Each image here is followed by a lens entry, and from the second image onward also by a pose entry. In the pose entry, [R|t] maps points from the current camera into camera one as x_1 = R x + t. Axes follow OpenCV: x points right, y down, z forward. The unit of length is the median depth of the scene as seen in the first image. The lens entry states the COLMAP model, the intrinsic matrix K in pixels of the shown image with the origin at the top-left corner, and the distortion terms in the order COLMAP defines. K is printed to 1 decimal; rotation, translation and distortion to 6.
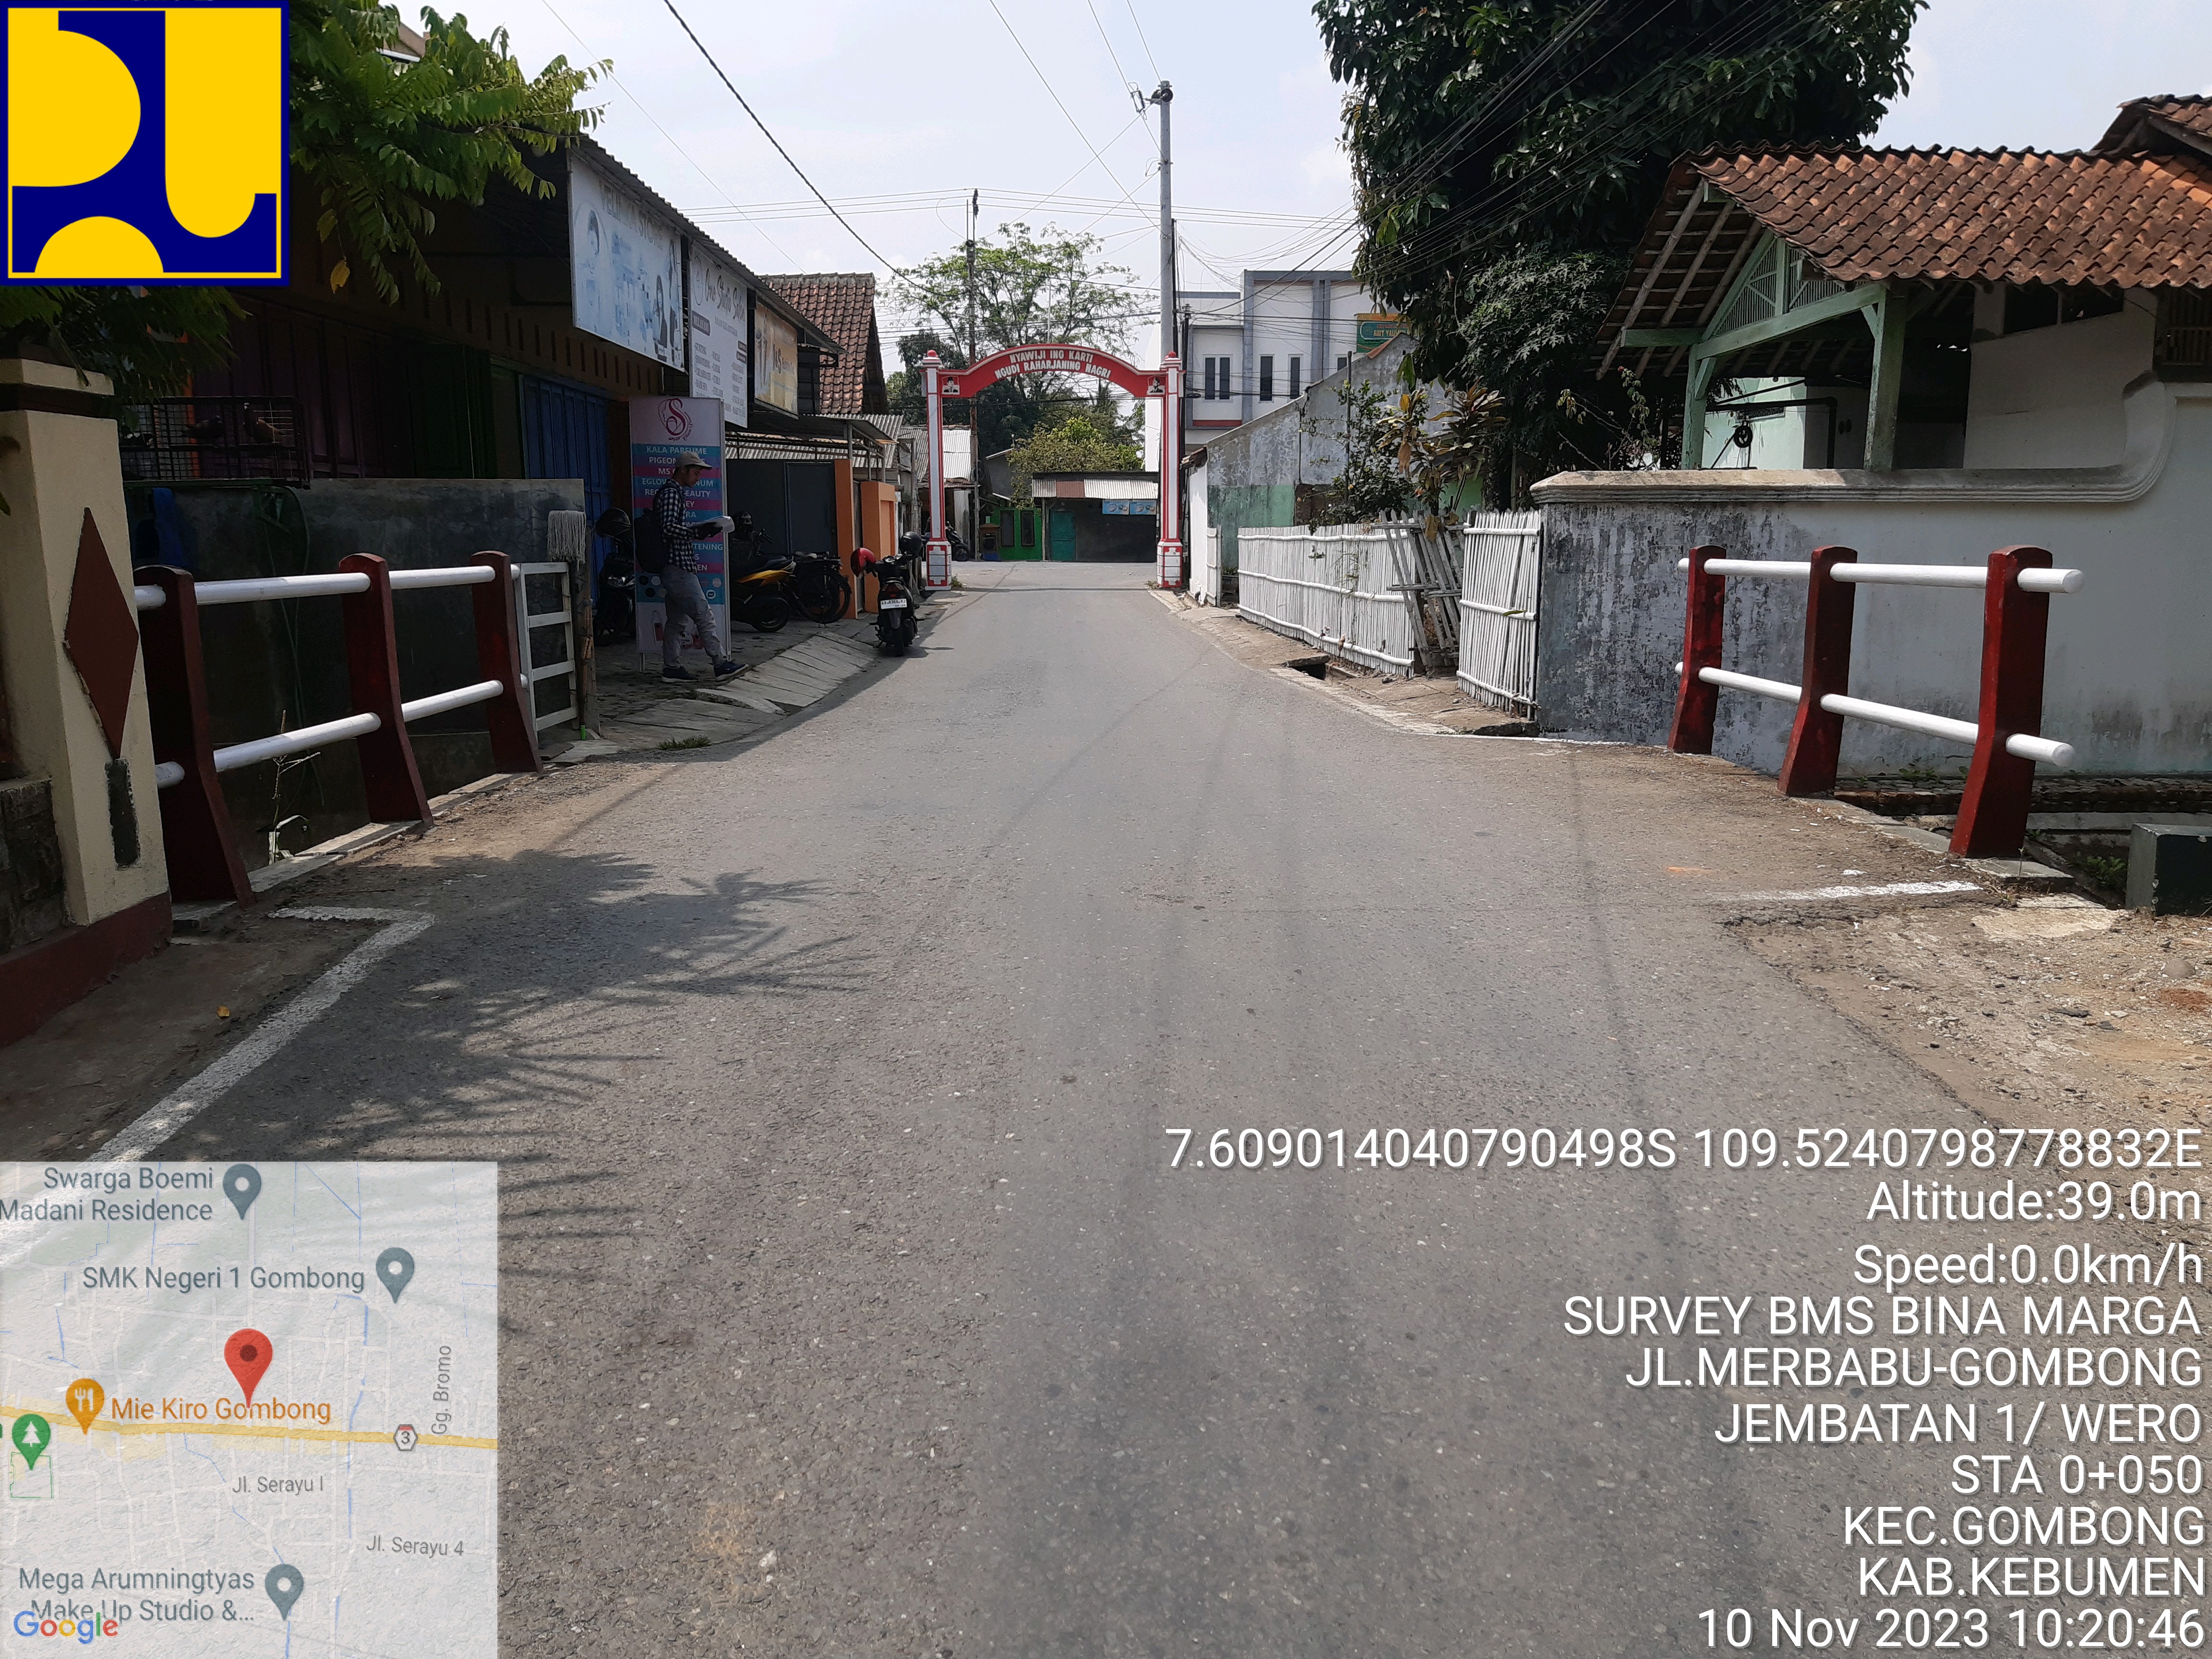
lens RADIAL K [[1750.5, 0, 1106.0], [0, 1750.5, 829.5], [0, 0, 1]] dist [0.009258, -0.075247]
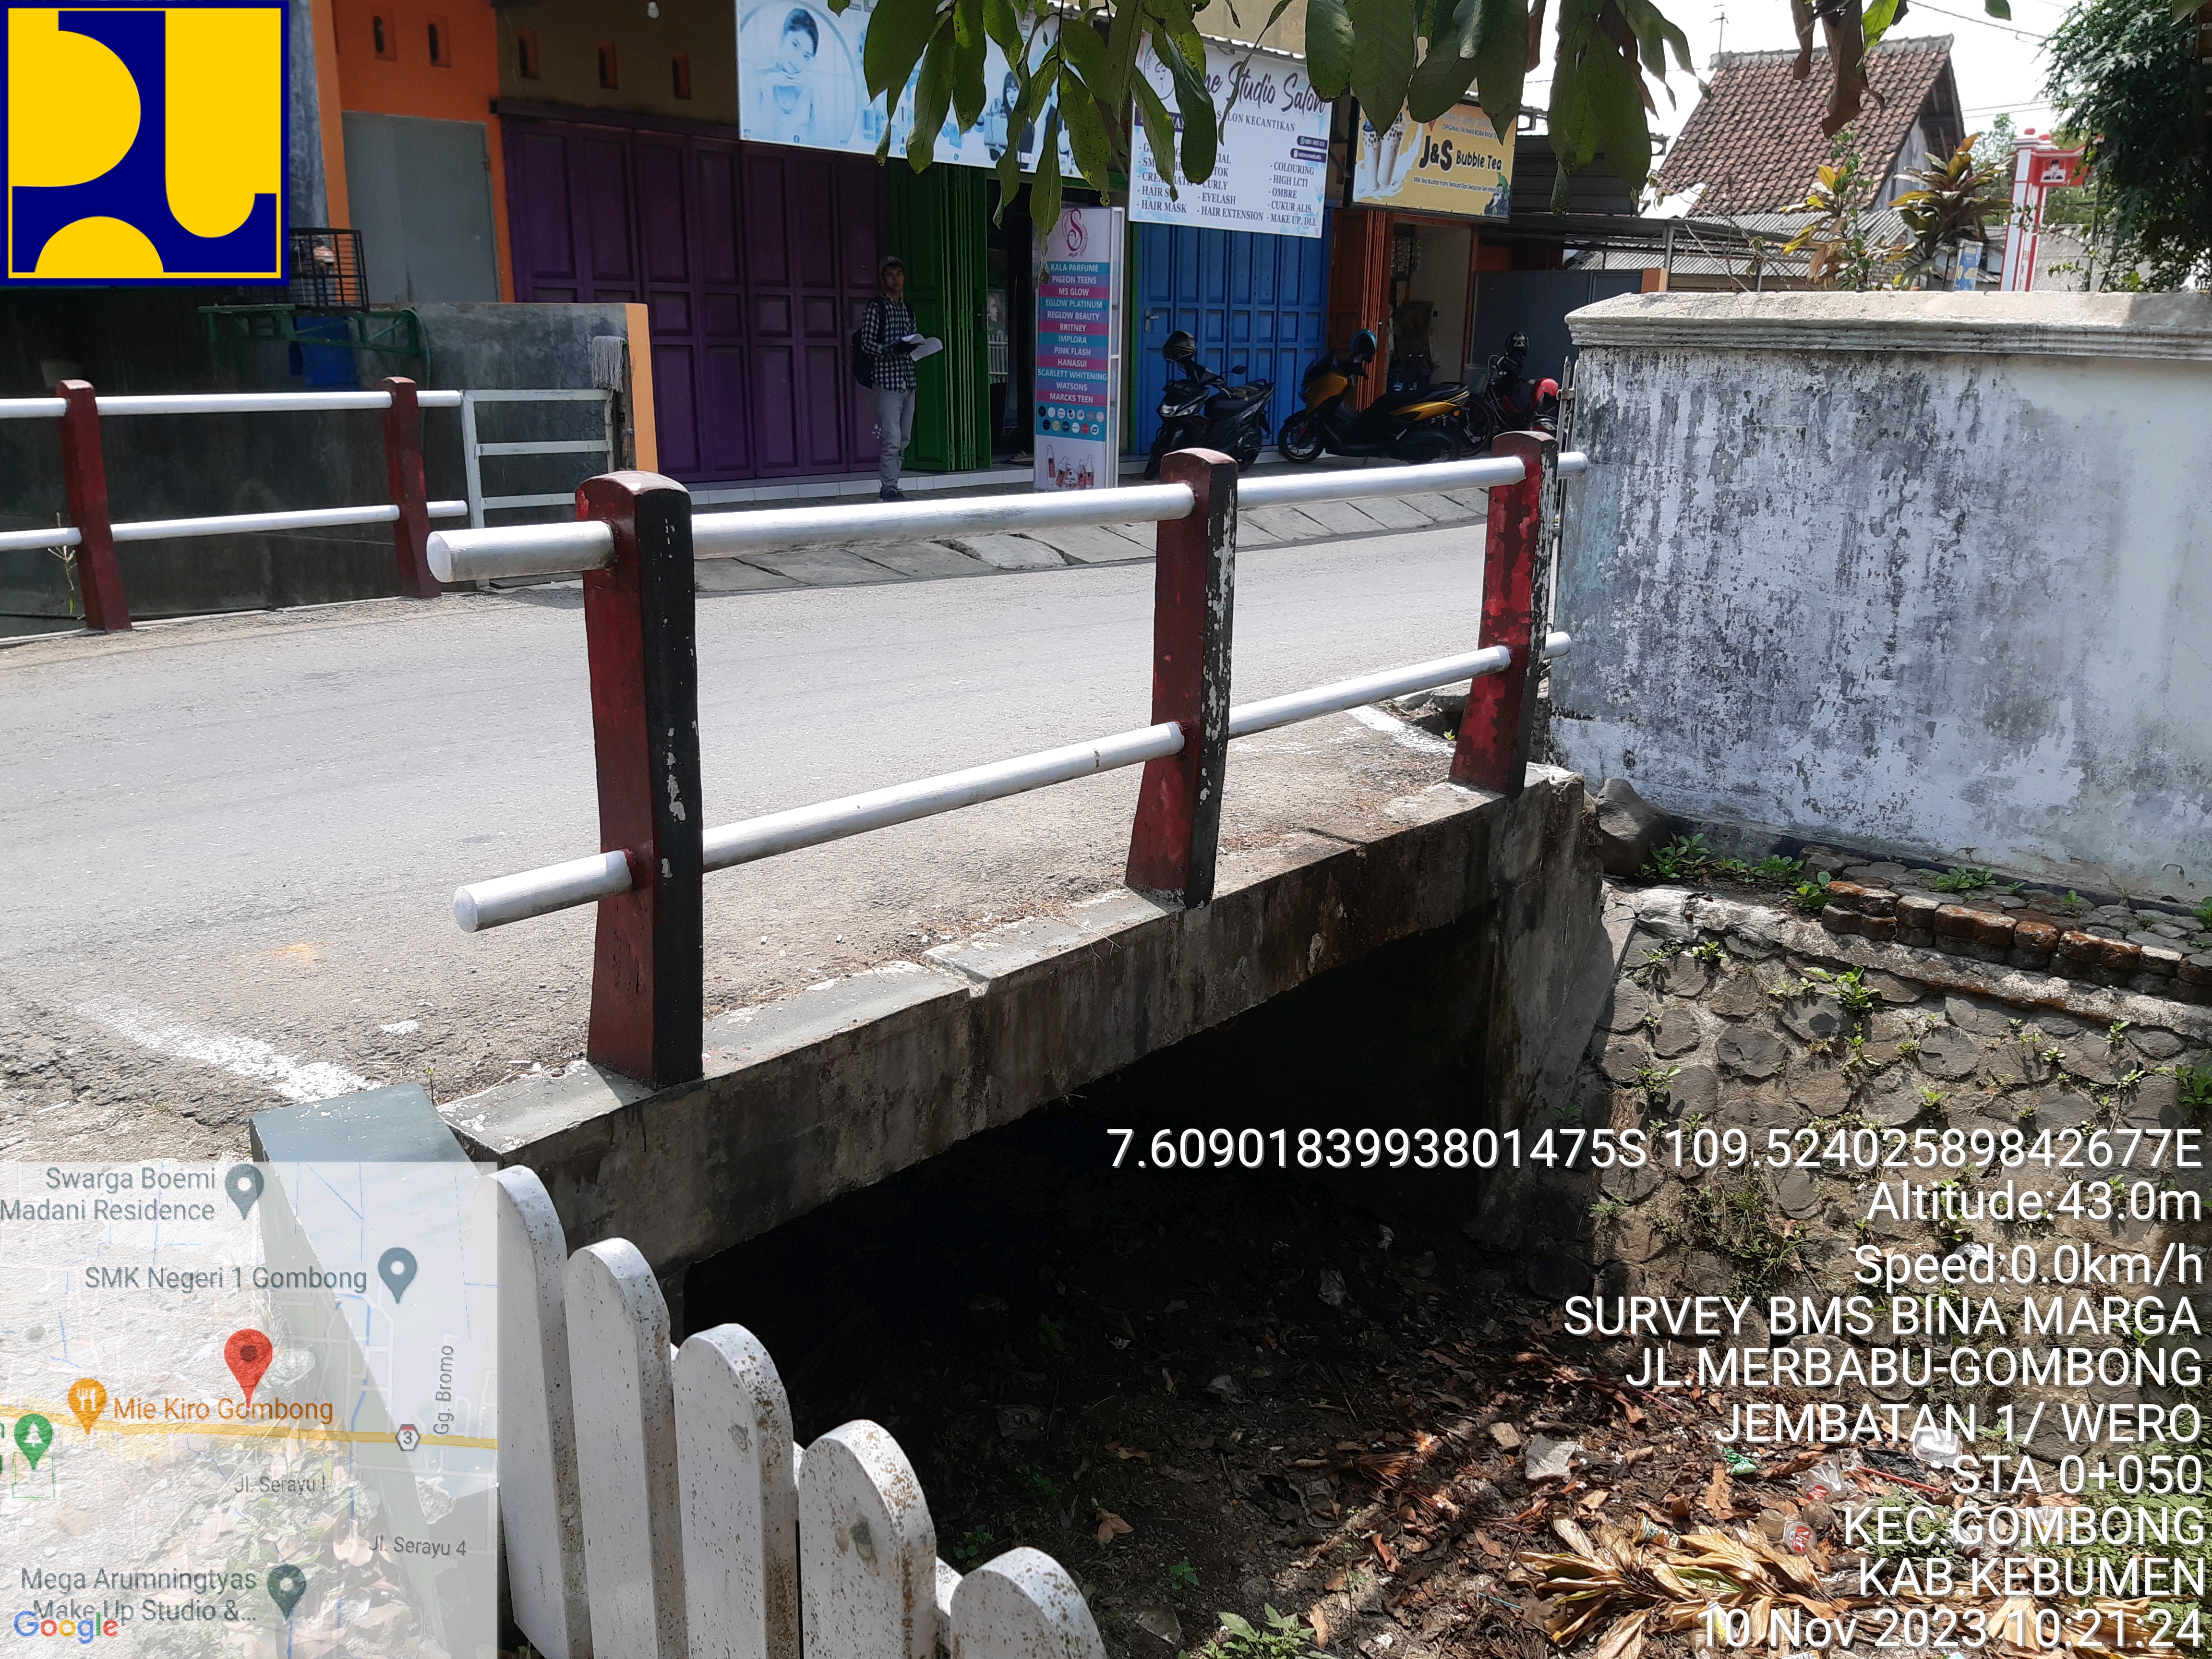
lens RADIAL K [[1750.5, 0, 1106.0], [0, 1750.5, 829.5], [0, 0, 1]] dist [0.009258, -0.075247]
pose [[0.741755, 0.195553, -0.641528, 0.550596], [-0.130665, 0.980354, 0.147757, -0.088615], [0.657820, -0.025774, 0.752734, 0.420990]]
